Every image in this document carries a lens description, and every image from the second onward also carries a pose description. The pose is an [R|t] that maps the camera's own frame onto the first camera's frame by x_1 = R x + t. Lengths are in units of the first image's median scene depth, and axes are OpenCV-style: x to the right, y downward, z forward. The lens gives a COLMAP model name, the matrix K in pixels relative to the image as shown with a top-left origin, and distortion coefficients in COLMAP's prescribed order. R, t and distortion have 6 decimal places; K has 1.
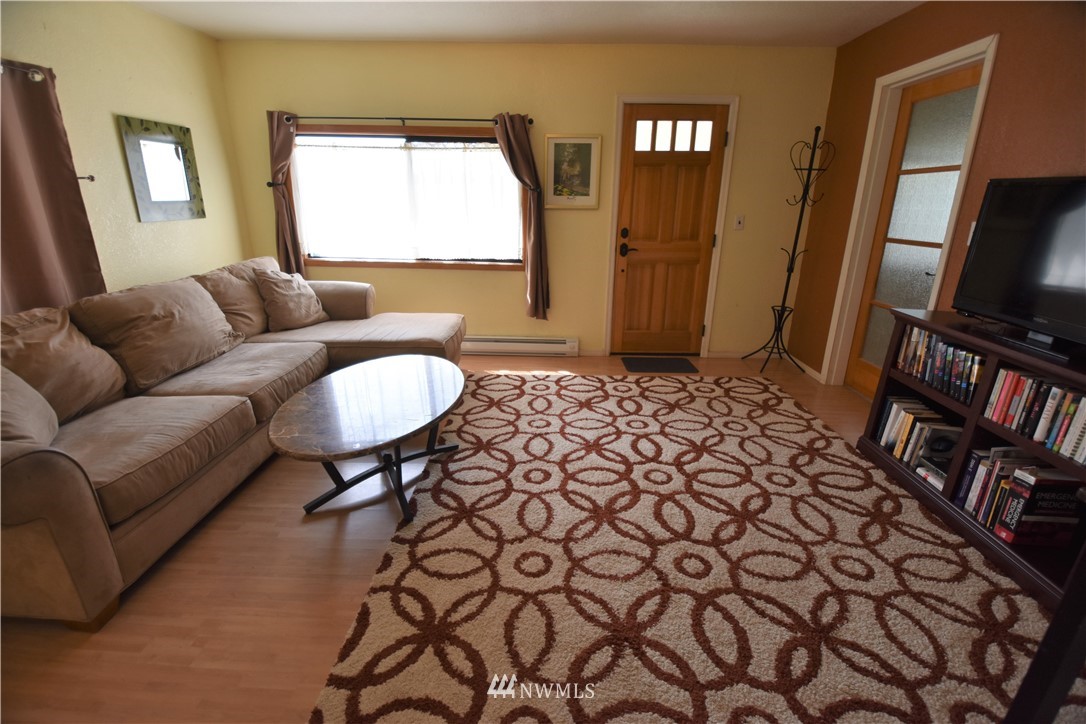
lens RADIAL K [[480.6, 0, 543.0], [0, 480.6, 362.0], [0, 0, 1]] dist [-0.001448, -0.000281]
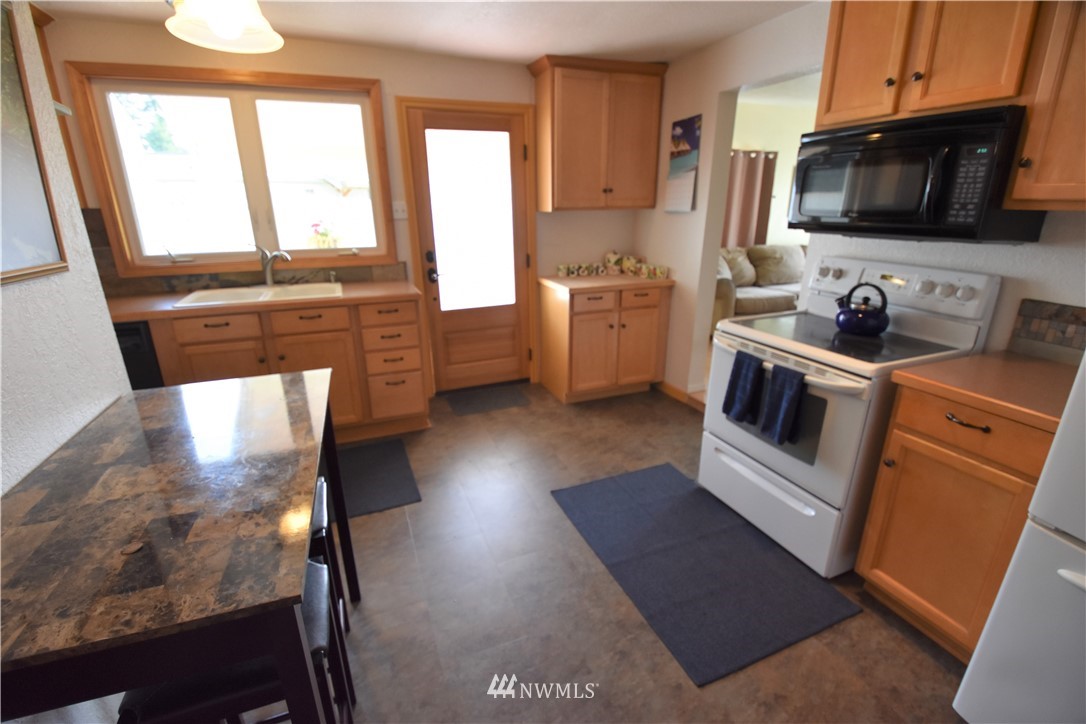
lens RADIAL K [[480.6, 0, 543.0], [0, 480.6, 362.0], [0, 0, 1]] dist [-0.001448, -0.000281]
pose [[0.389166, 0.268722, -0.881100, 1.014809], [-0.281312, 0.945480, 0.164107, 0.352280], [0.877162, 0.183999, 0.443544, -0.991921]]
